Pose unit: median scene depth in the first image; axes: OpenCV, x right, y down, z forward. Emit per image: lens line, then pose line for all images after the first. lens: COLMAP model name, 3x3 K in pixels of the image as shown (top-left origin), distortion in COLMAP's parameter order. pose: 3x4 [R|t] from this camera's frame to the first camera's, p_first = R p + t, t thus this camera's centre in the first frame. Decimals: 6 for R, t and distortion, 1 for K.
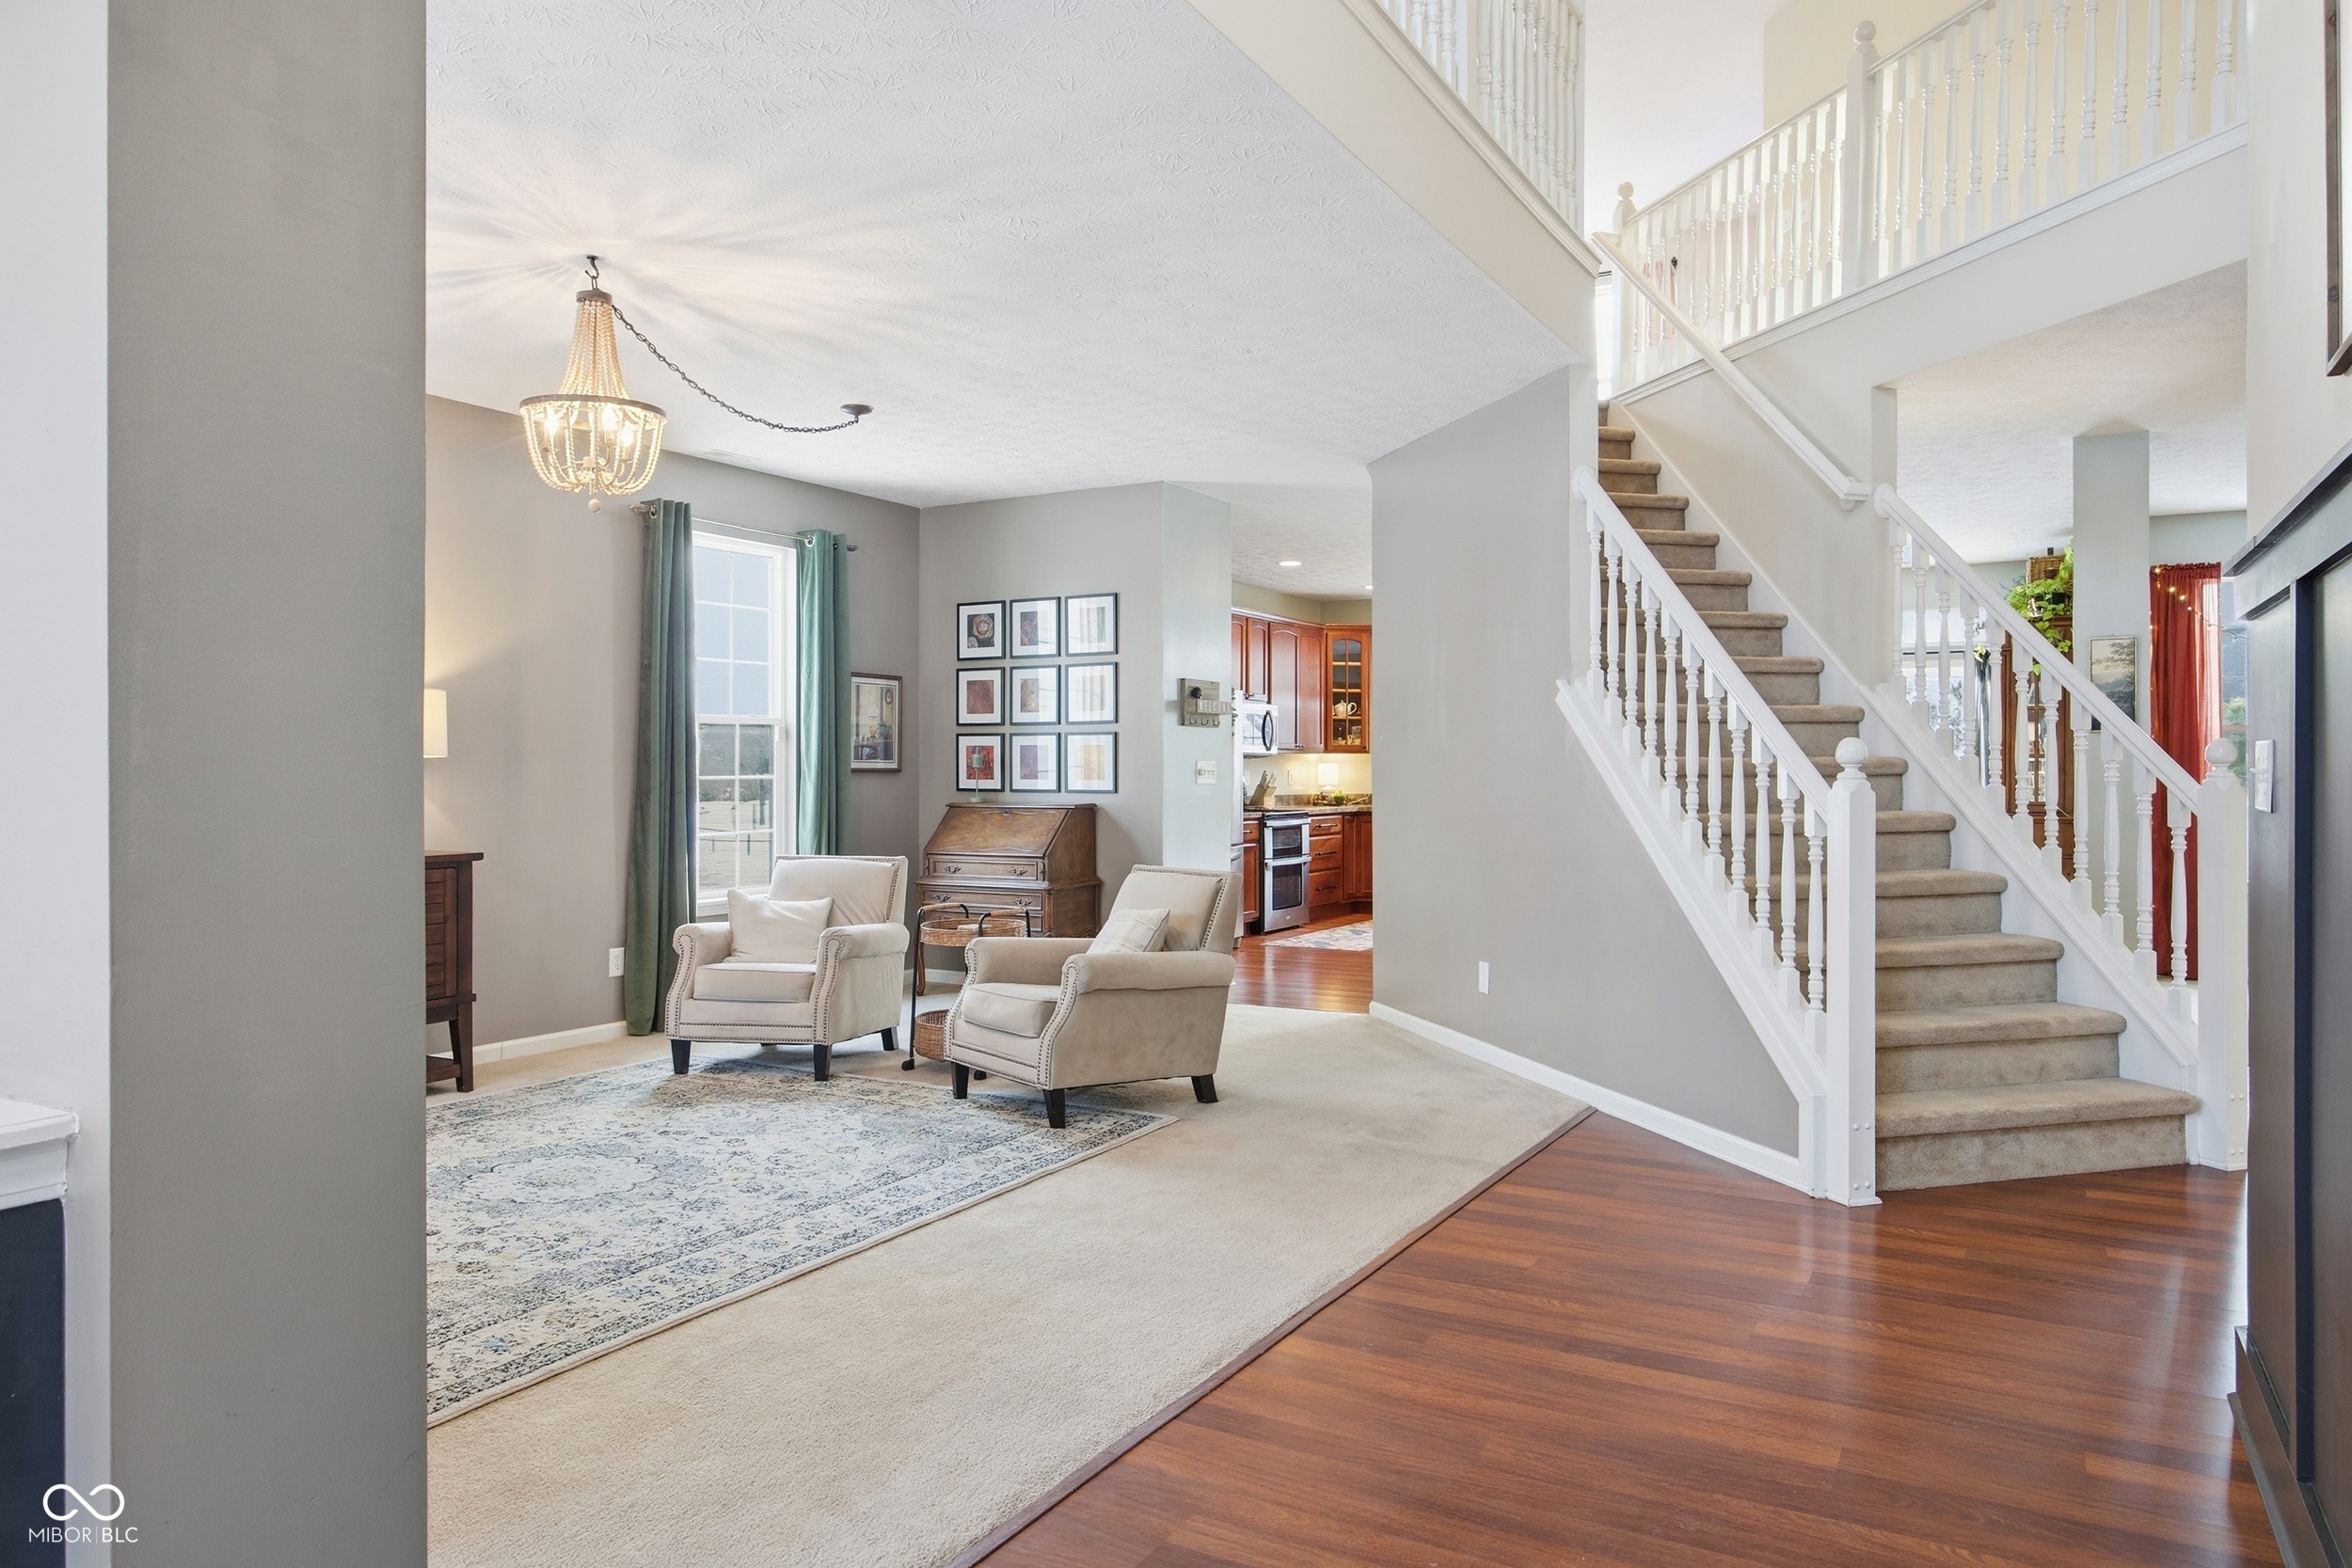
lens RADIAL K [[1475.8, 0, 1198.7], [0, 1475.8, 770.5], [0, 0, 1]] dist [-0.025792, 0.003216]
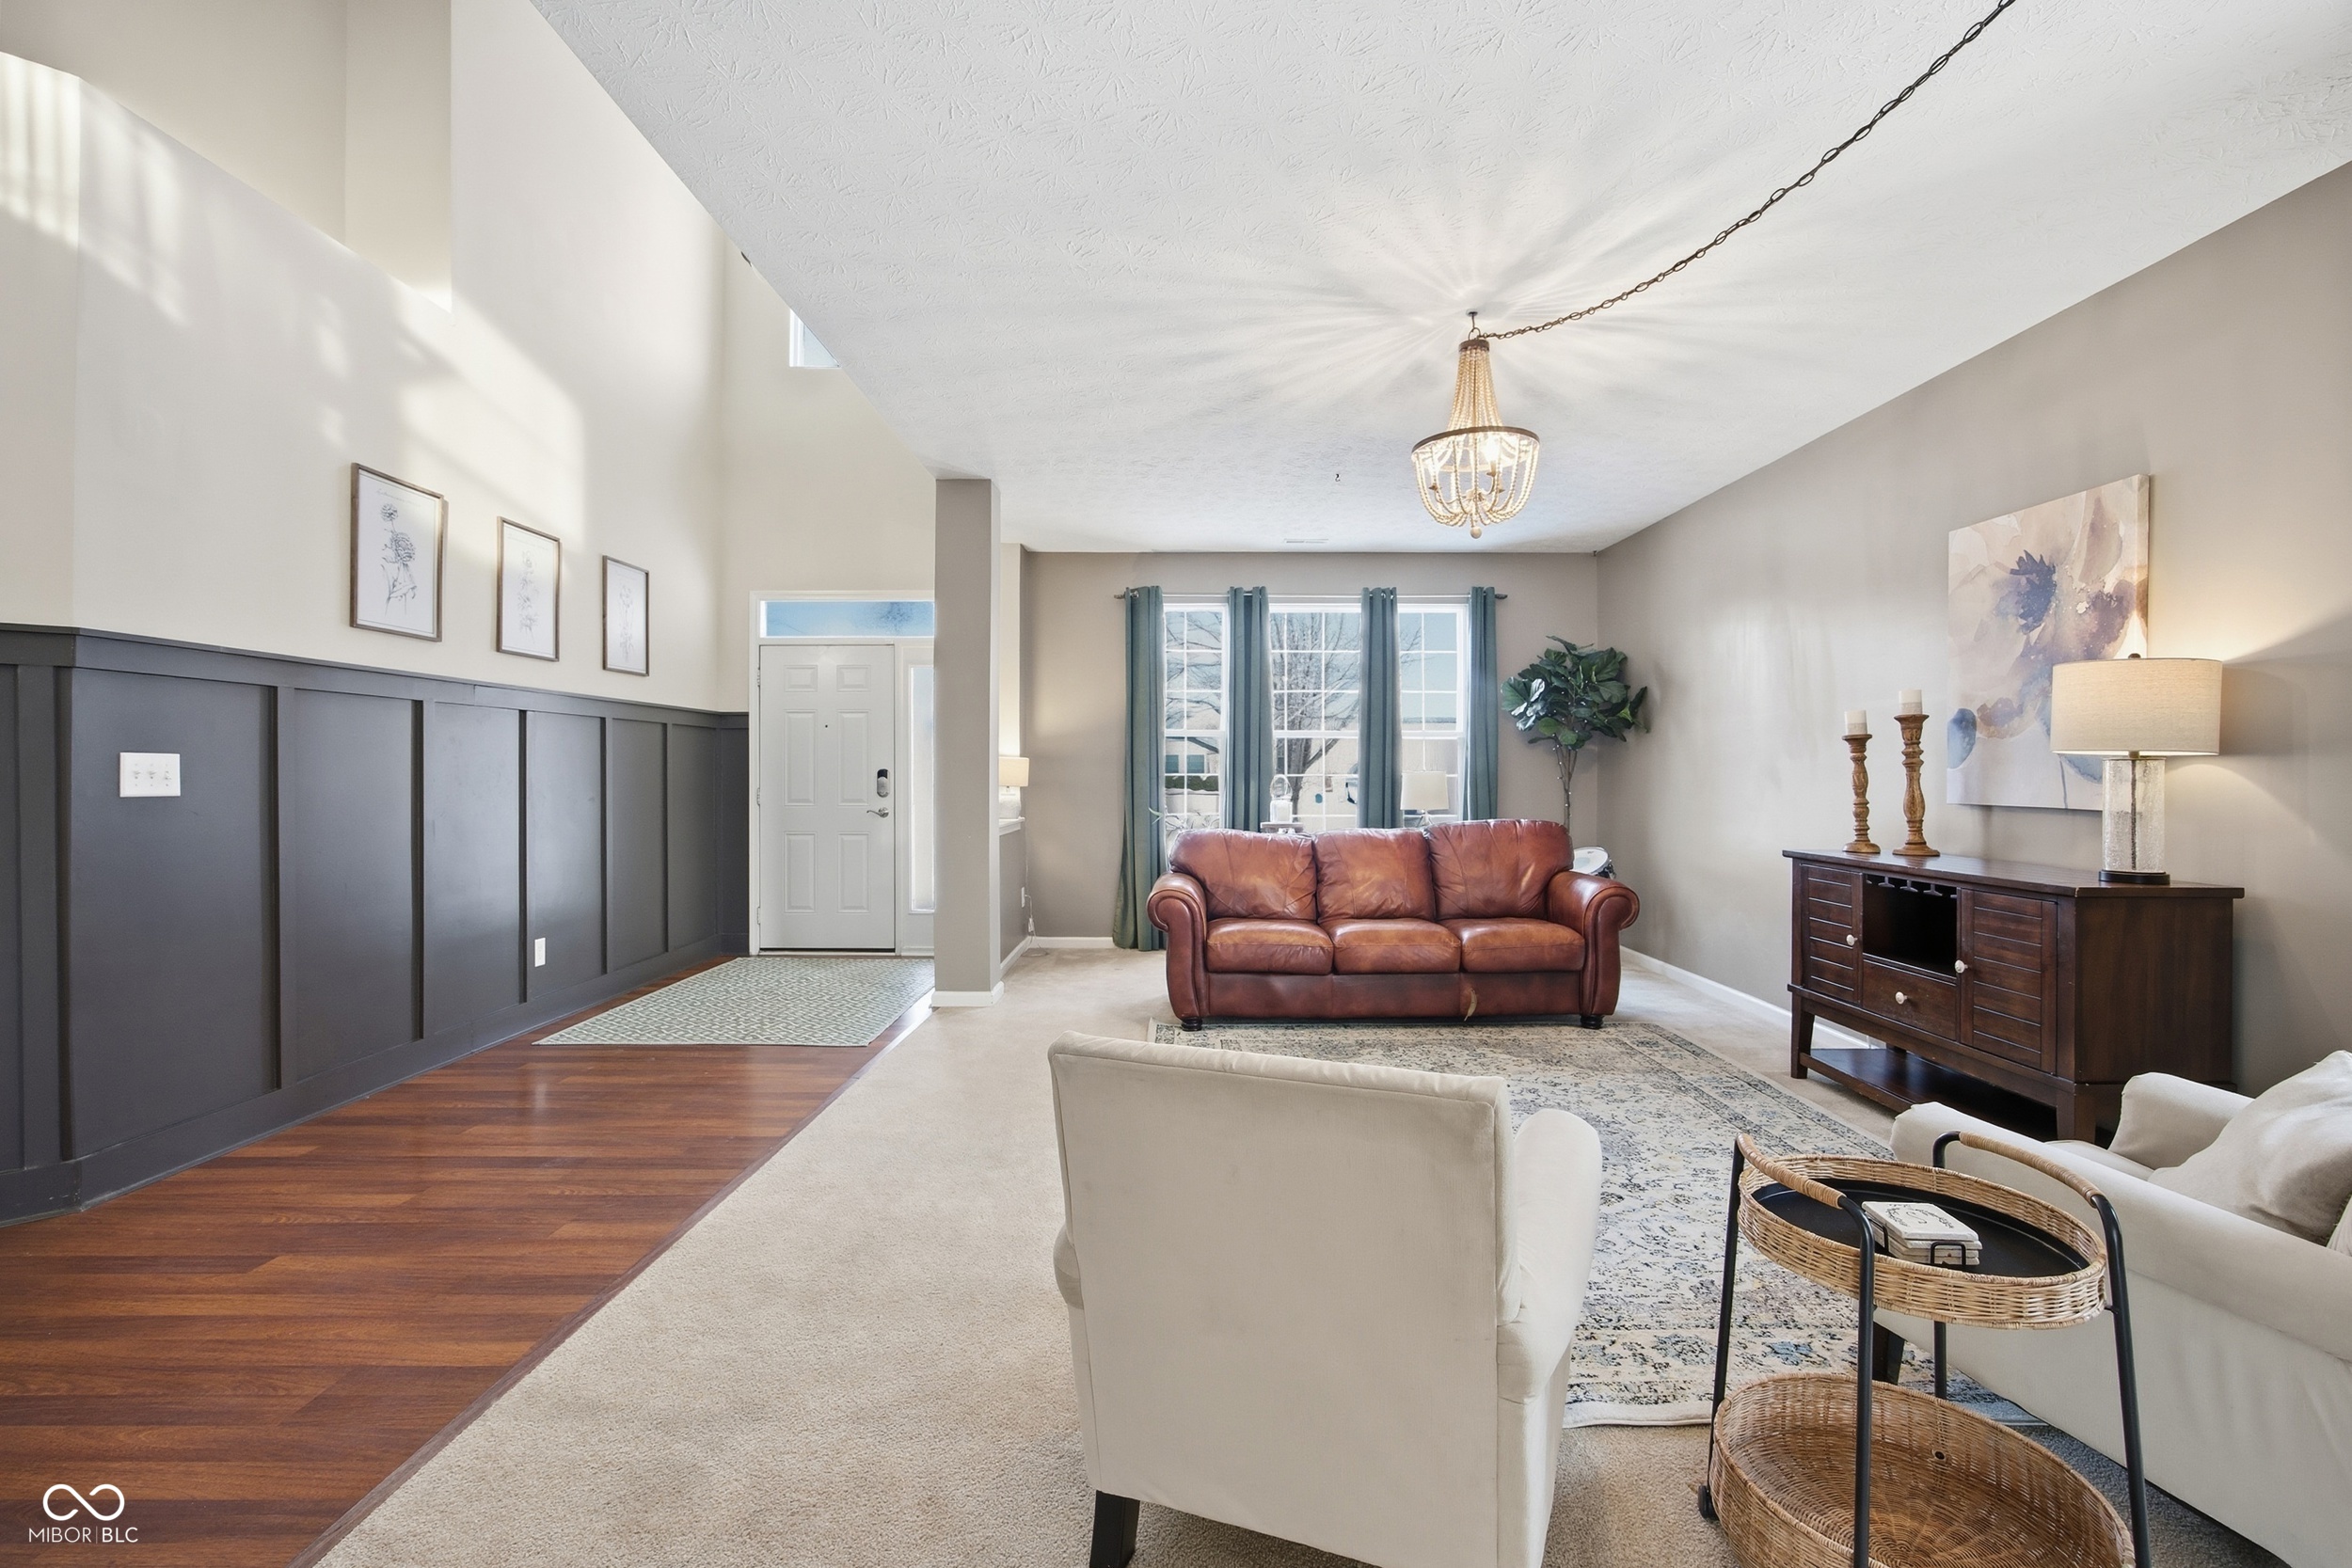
lens RADIAL K [[1034.9, 0, 1175.8], [0, 1034.9, 773.5], [0, 0, 1]] dist [-0.018466, 0.001076]
pose [[-0.872714, 0.001481, -0.488230, 0.127669], [0.000627, 0.999998, 0.001913, 0.000350], [0.488232, 0.001363, -0.872713, 1.190453]]
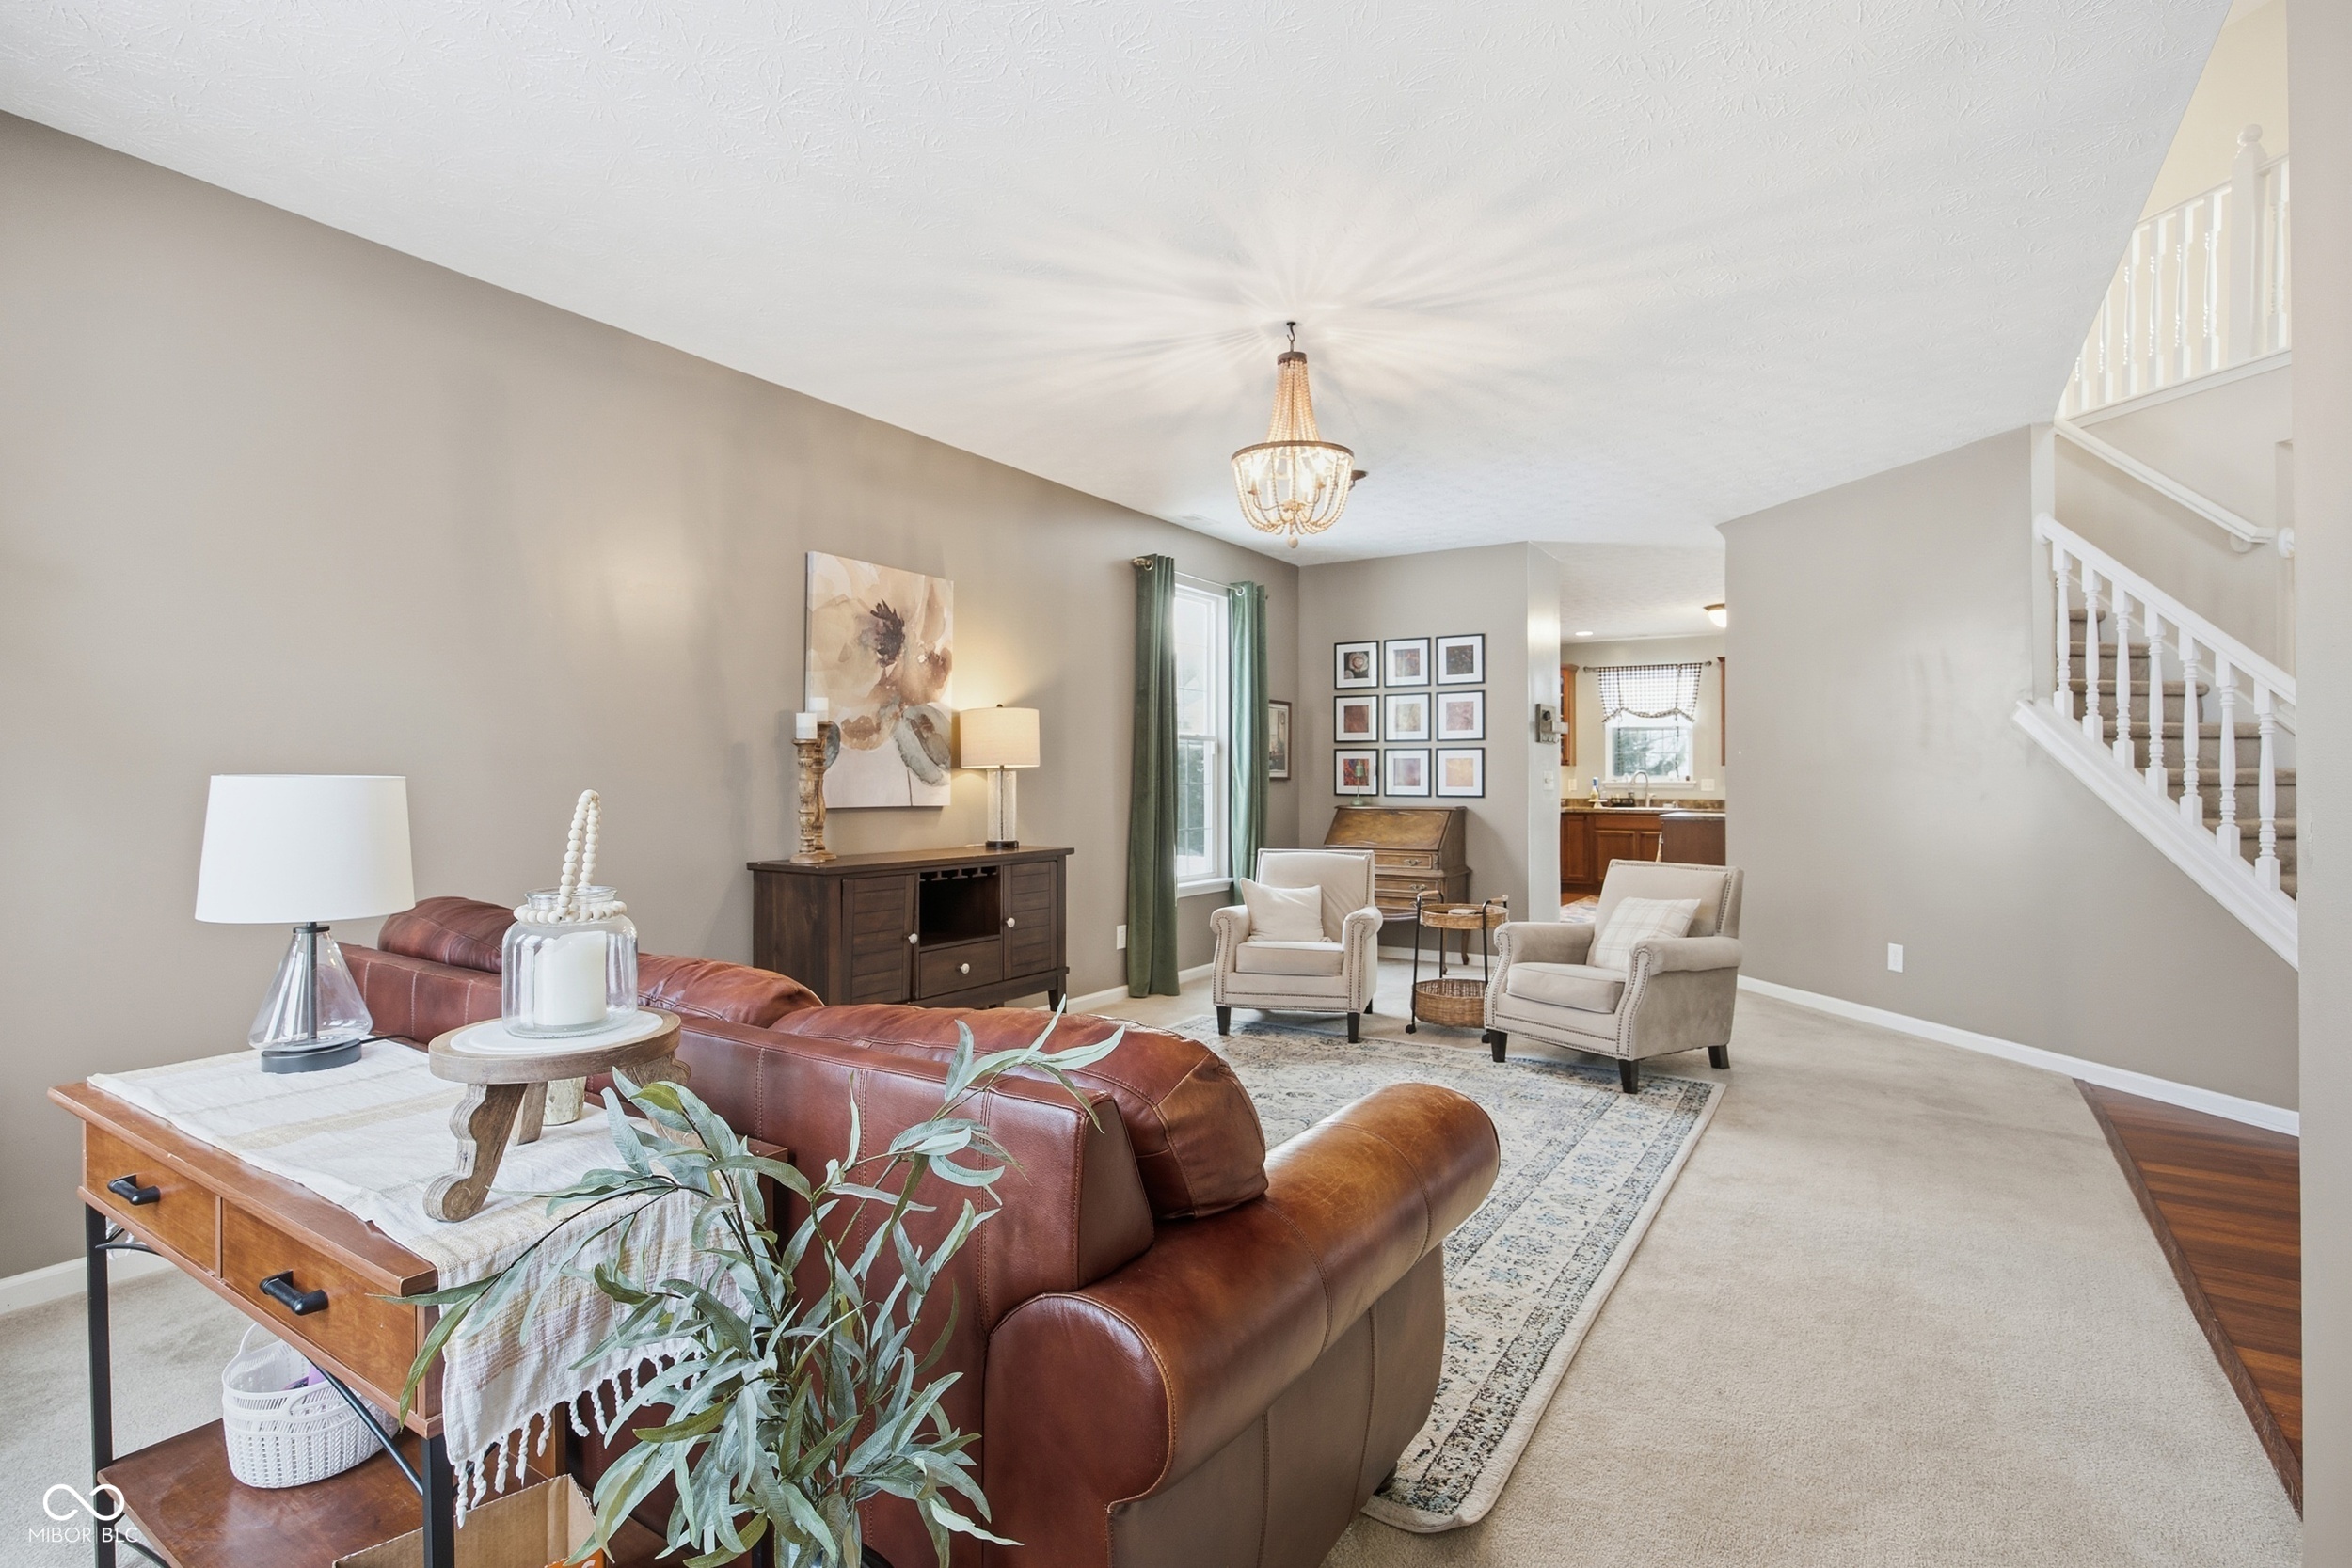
lens RADIAL K [[1095.8, 0, 1202.8], [0, 1095.8, 768.7], [0, 0, 1]] dist [-0.008974, 0.000308]
pose [[0.998616, 0.002136, -0.052543, -0.329889], [-0.002651, 0.999949, -0.009749, 0.001001], [0.052520, 0.009875, 0.998571, 0.120239]]
